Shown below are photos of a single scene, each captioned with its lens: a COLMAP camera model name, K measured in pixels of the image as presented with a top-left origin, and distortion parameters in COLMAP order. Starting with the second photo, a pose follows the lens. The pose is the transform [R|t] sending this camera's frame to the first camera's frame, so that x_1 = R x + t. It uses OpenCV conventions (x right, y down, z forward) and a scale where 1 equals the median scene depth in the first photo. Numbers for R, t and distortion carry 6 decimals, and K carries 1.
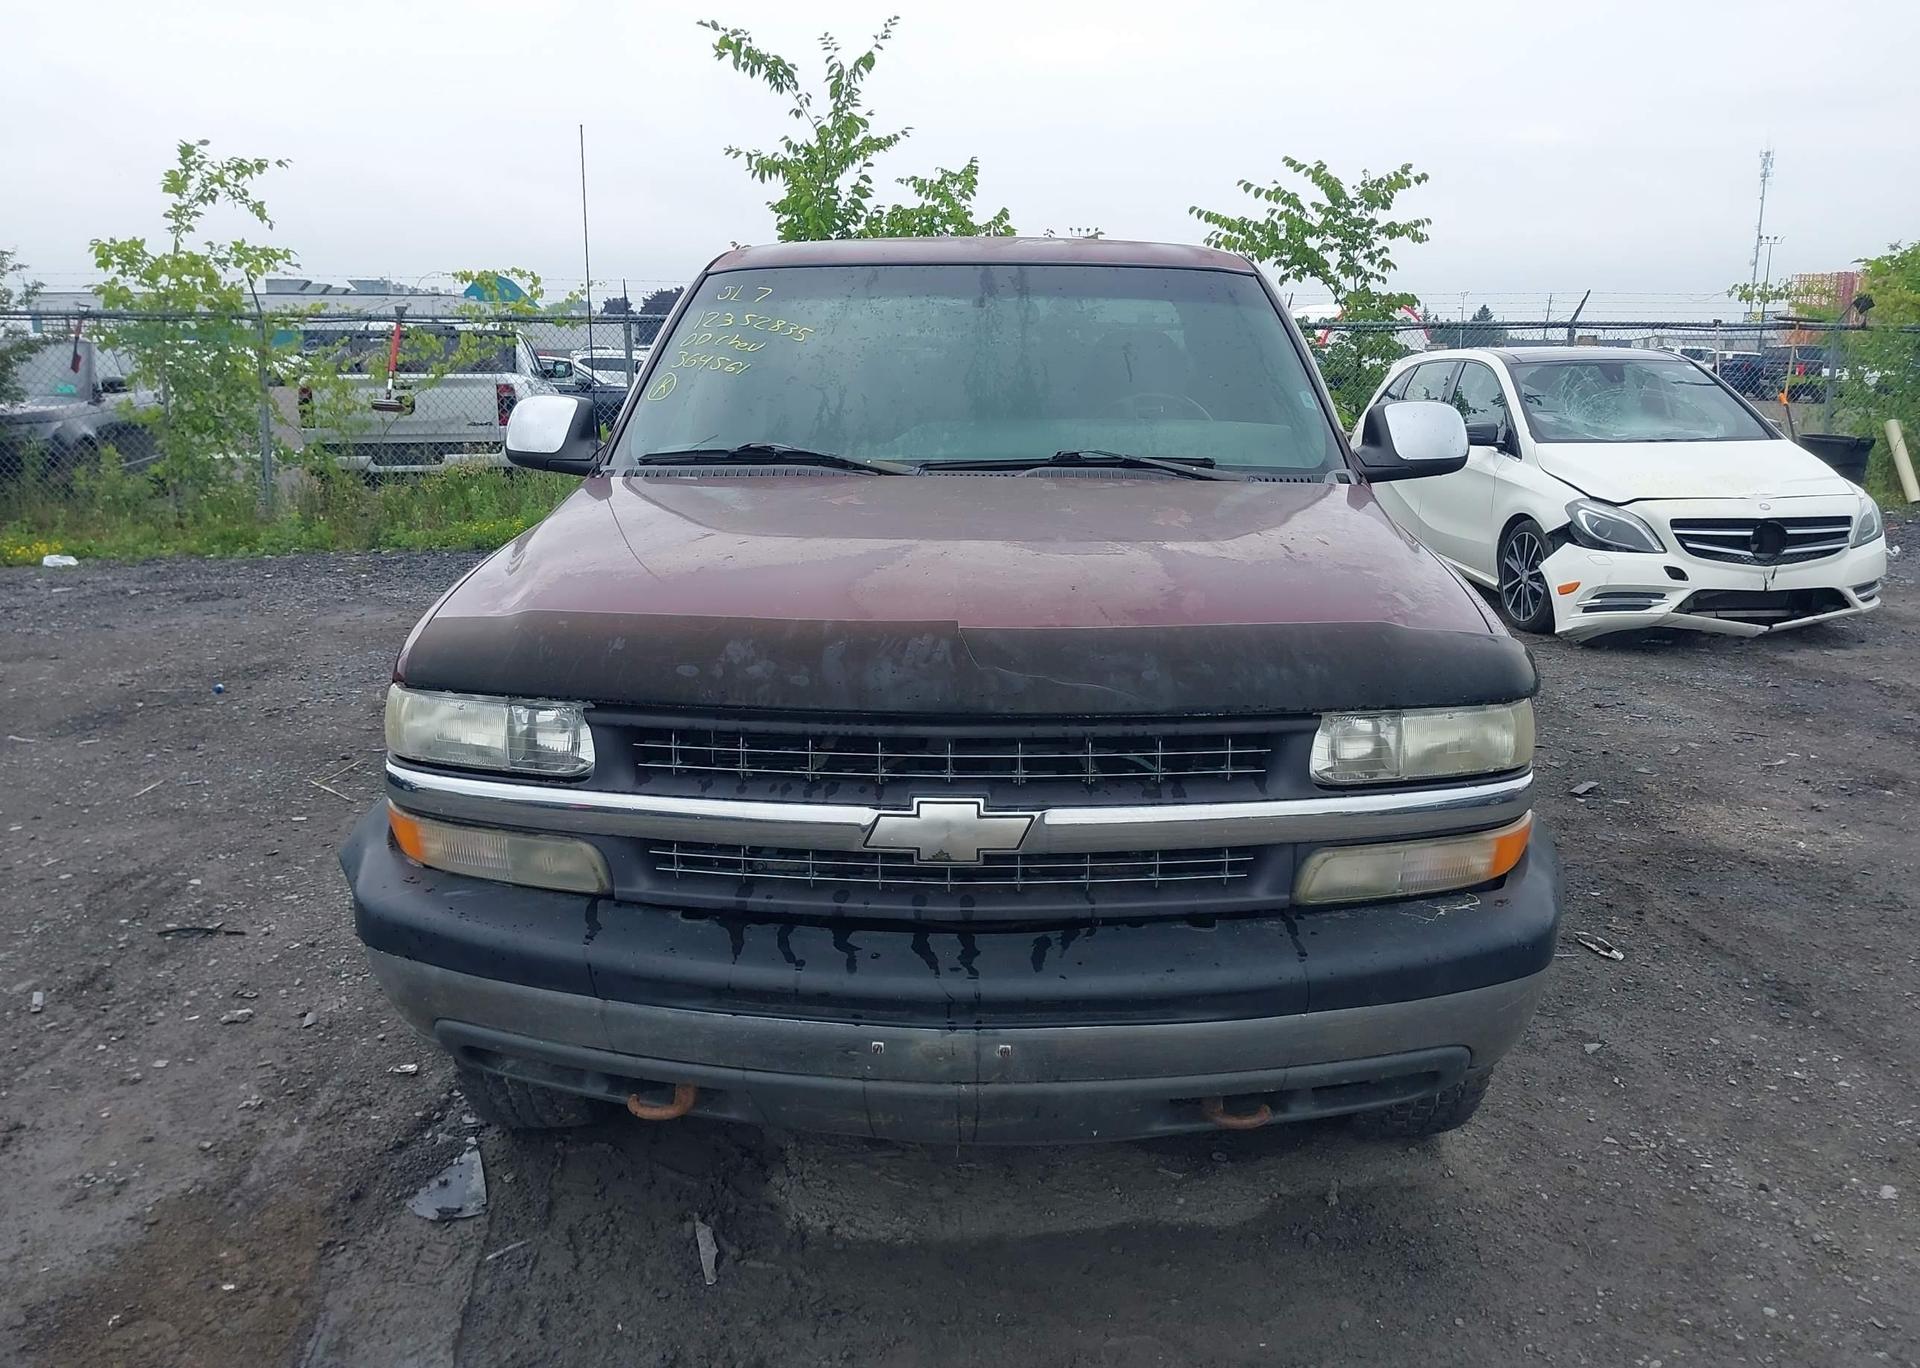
lens RADIAL K [[1505.8, 0, 964.3], [0, 1505.8, 684.8], [0, 0, 1]] dist [0.064361, -0.087622]
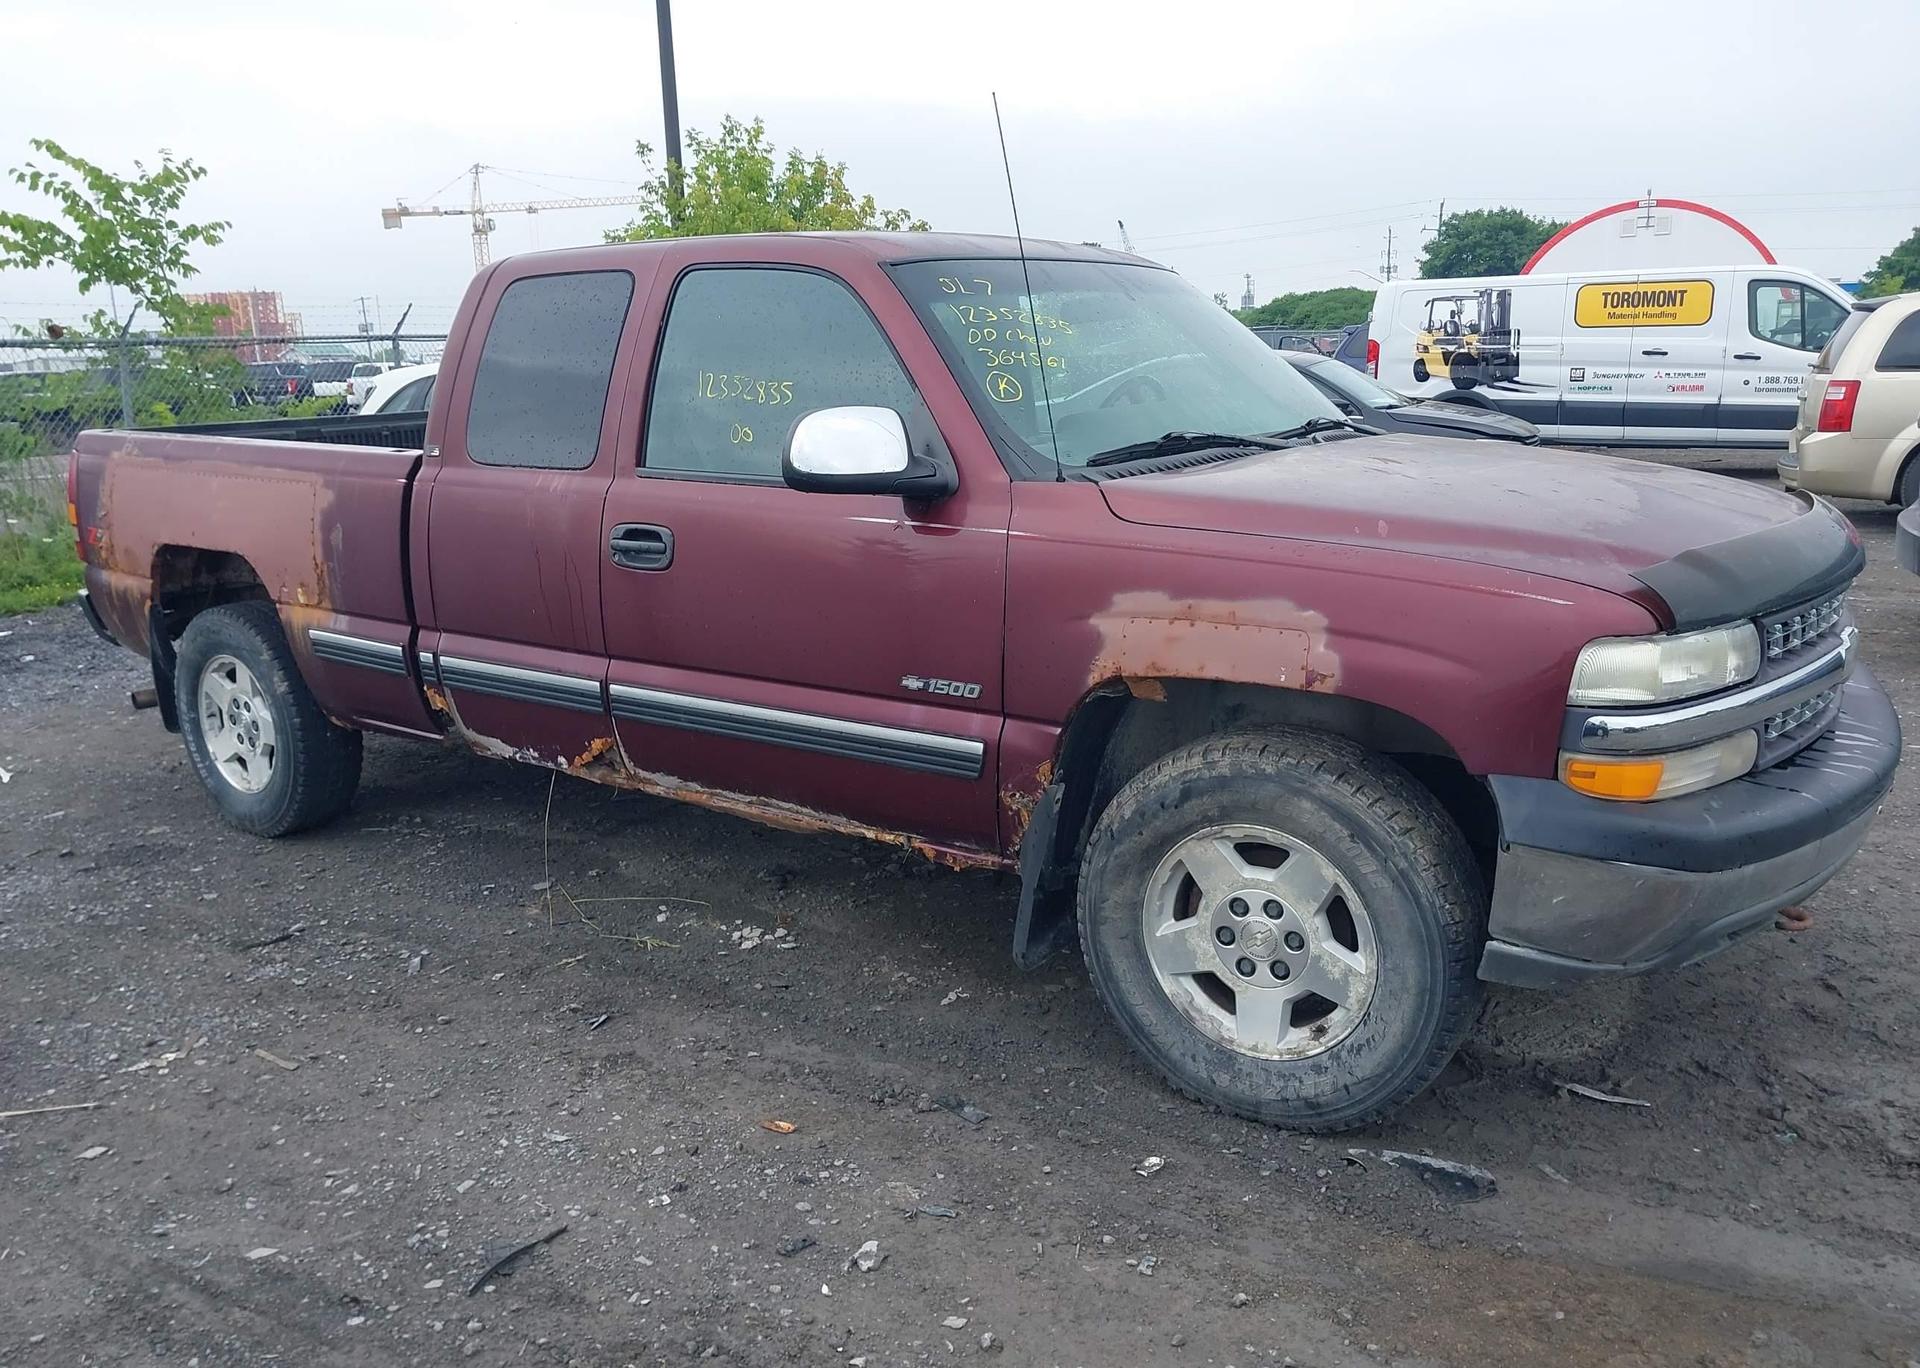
lens RADIAL K [[1516.9, 0, 967.3], [0, 1516.9, 686.1], [0, 0, 1]] dist [0.014048, -0.009601]
pose [[0.575286, -0.198543, 0.793490, -1.325066], [0.204801, 0.974157, 0.095267, -0.147751], [-0.791898, 0.107702, 0.601081, 0.644502]]
